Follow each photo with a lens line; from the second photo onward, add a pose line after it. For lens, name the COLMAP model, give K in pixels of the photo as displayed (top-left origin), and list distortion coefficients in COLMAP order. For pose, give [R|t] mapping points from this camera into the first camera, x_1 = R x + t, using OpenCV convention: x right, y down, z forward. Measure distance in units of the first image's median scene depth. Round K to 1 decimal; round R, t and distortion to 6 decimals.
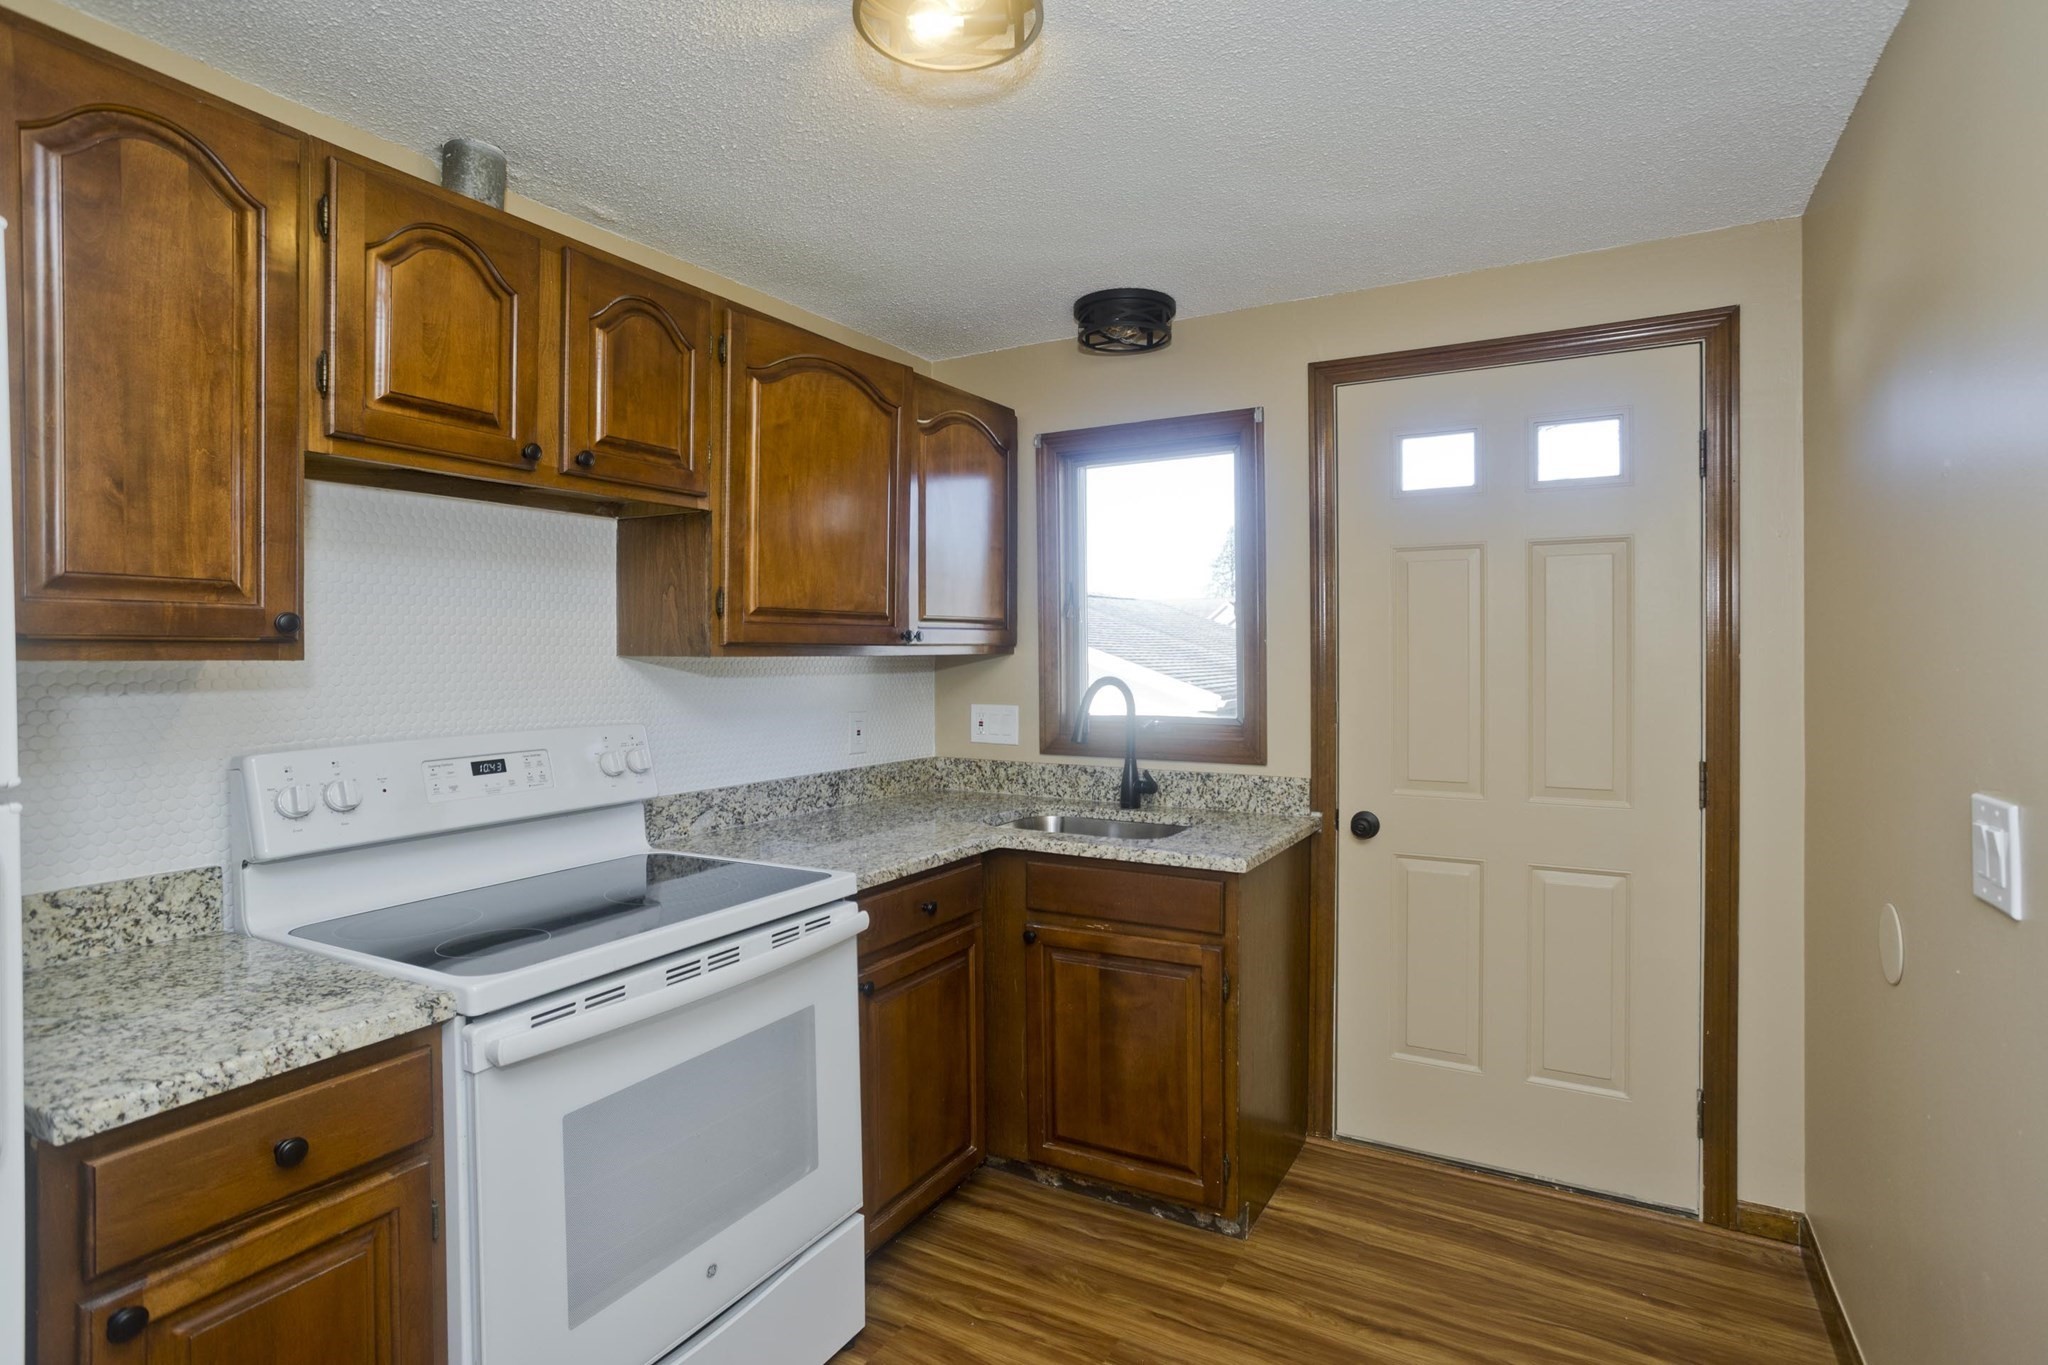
lens RADIAL K [[1055.2, 0, 997.3], [0, 1055.2, 646.3], [0, 0, 1]] dist [-0.038118, 0.042551]
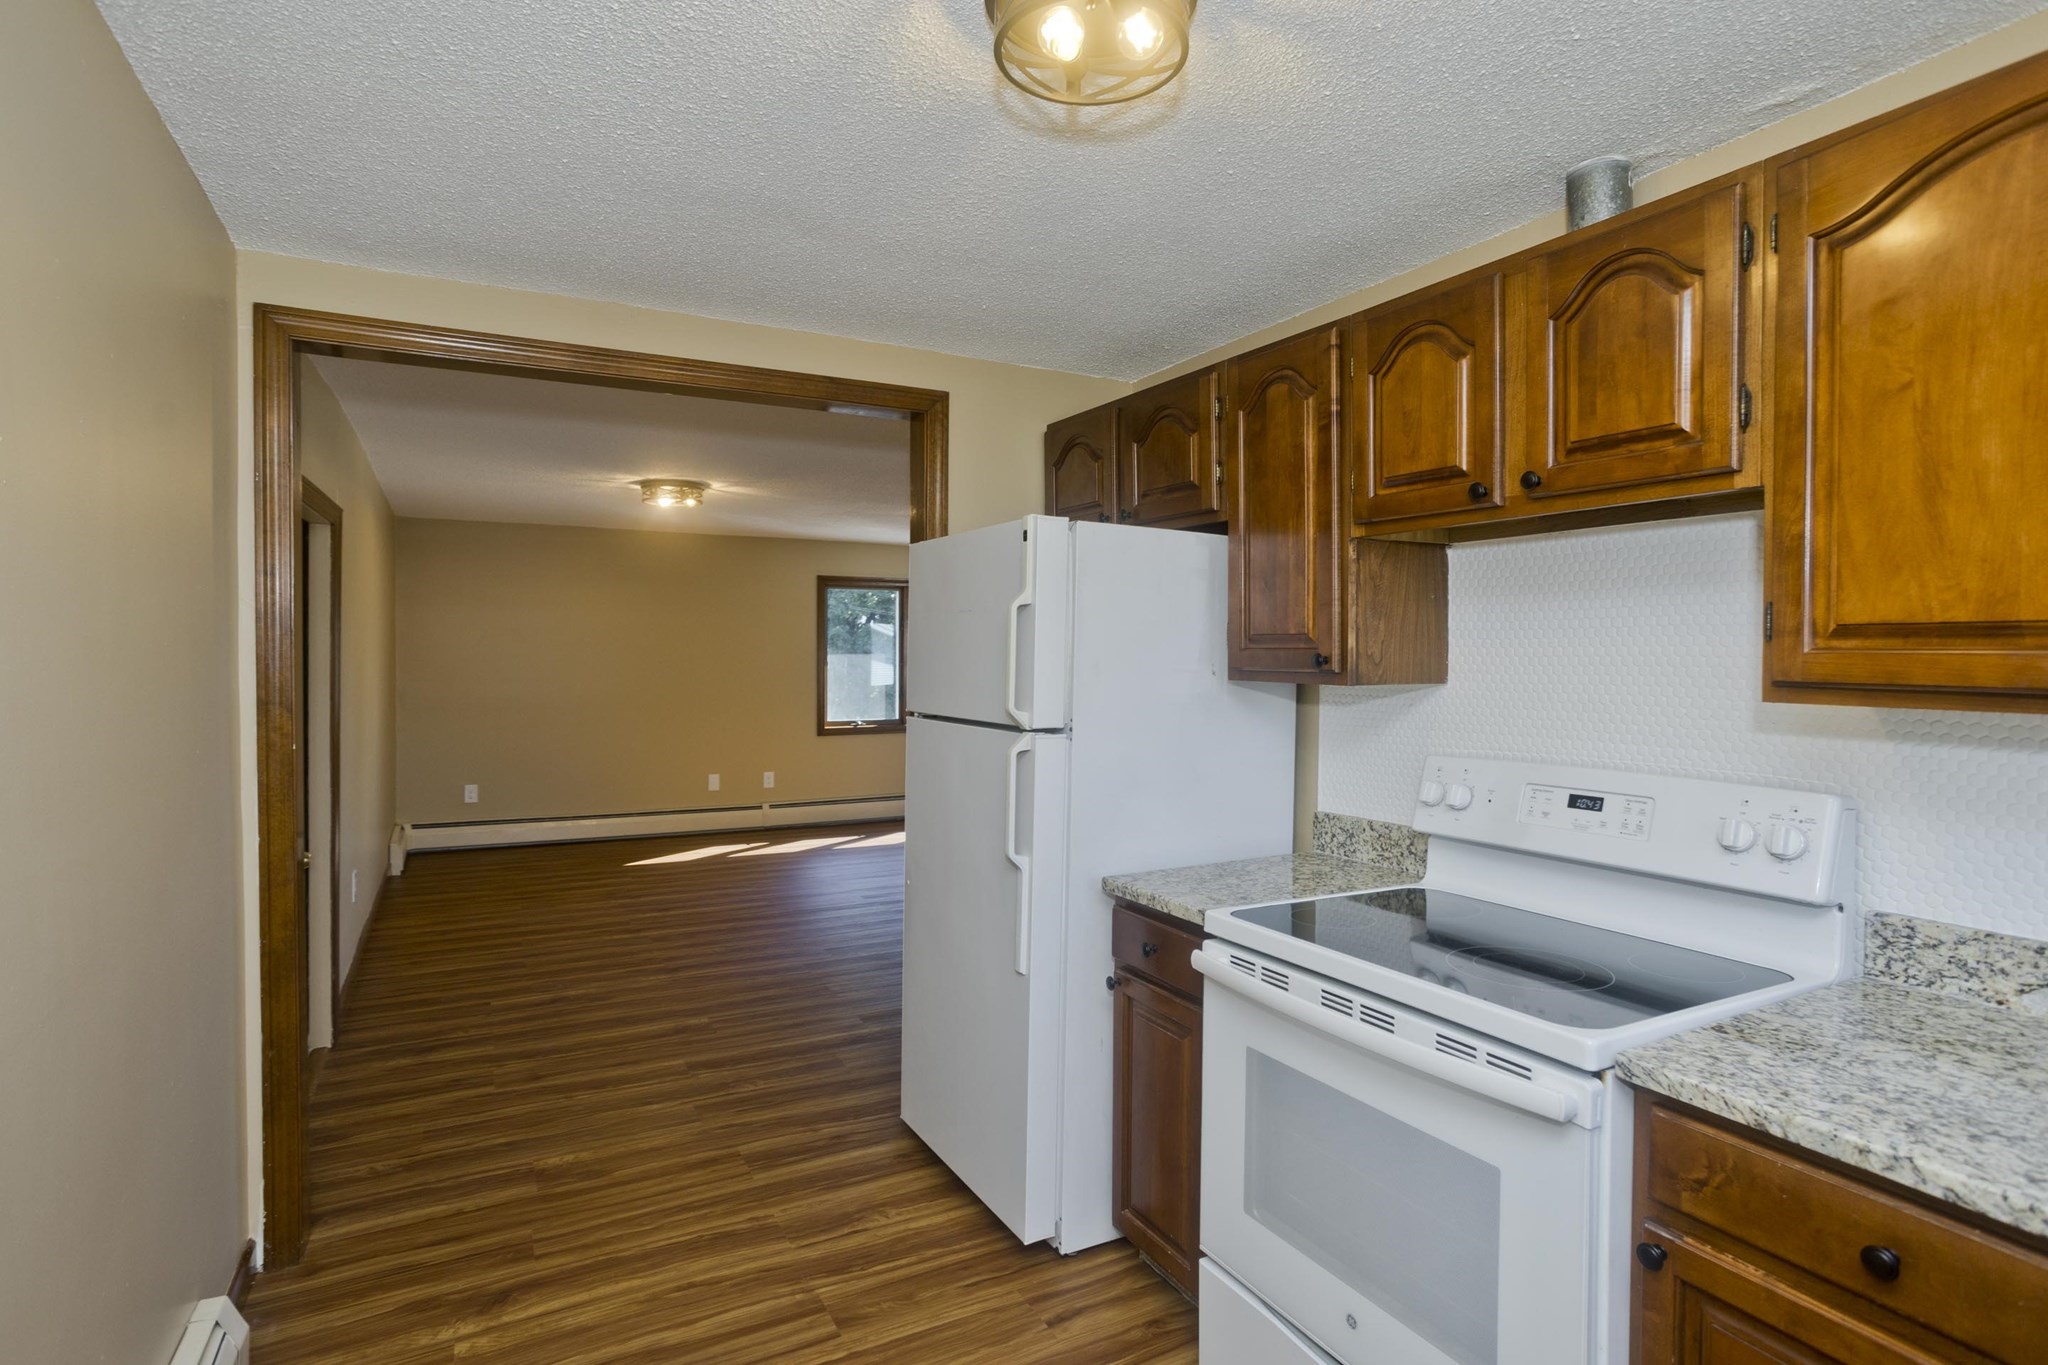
lens RADIAL K [[992.5, 0, 1024.5], [0, 992.5, 659.0], [0, 0, 1]] dist [-0.049801, 0.032372]
pose [[-0.490048, 0.005237, -0.871680, 0.457990], [0.002056, 0.999986, 0.004852, -0.019252], [0.871693, 0.000585, -0.490052, 0.807437]]
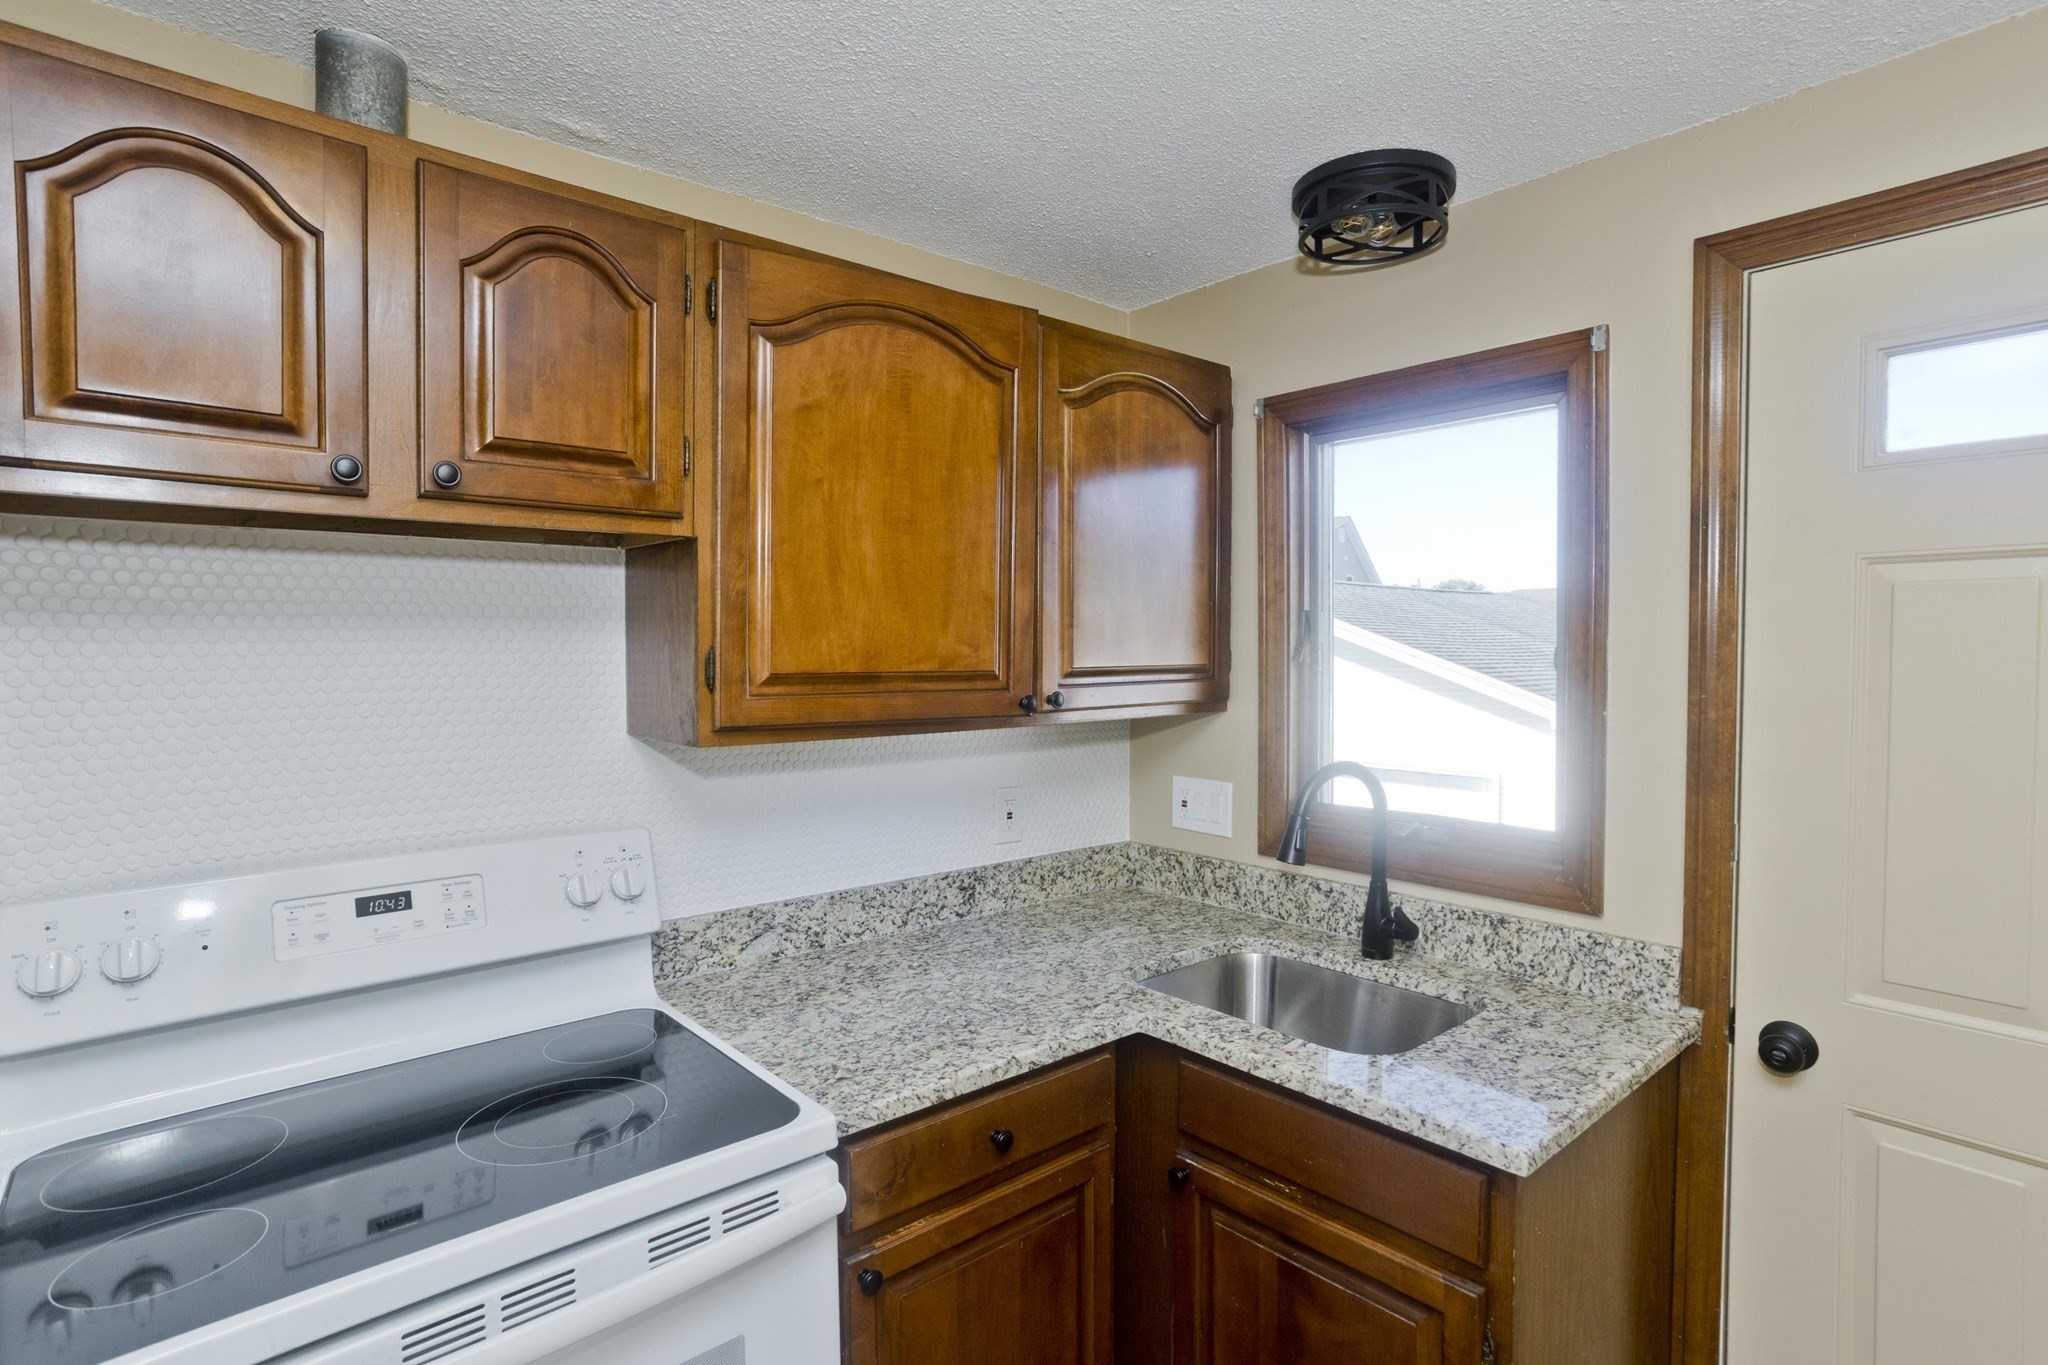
lens RADIAL K [[1041.1, 0, 1024.0], [0, 1041.1, 682.5], [0, 0, 1]] dist [-0.053312, 0.038579]
pose [[0.953396, 0.008961, -0.301590, 0.127079], [0.003800, 0.999123, 0.041699, -0.054902], [0.301699, -0.040902, 0.952526, 0.374056]]
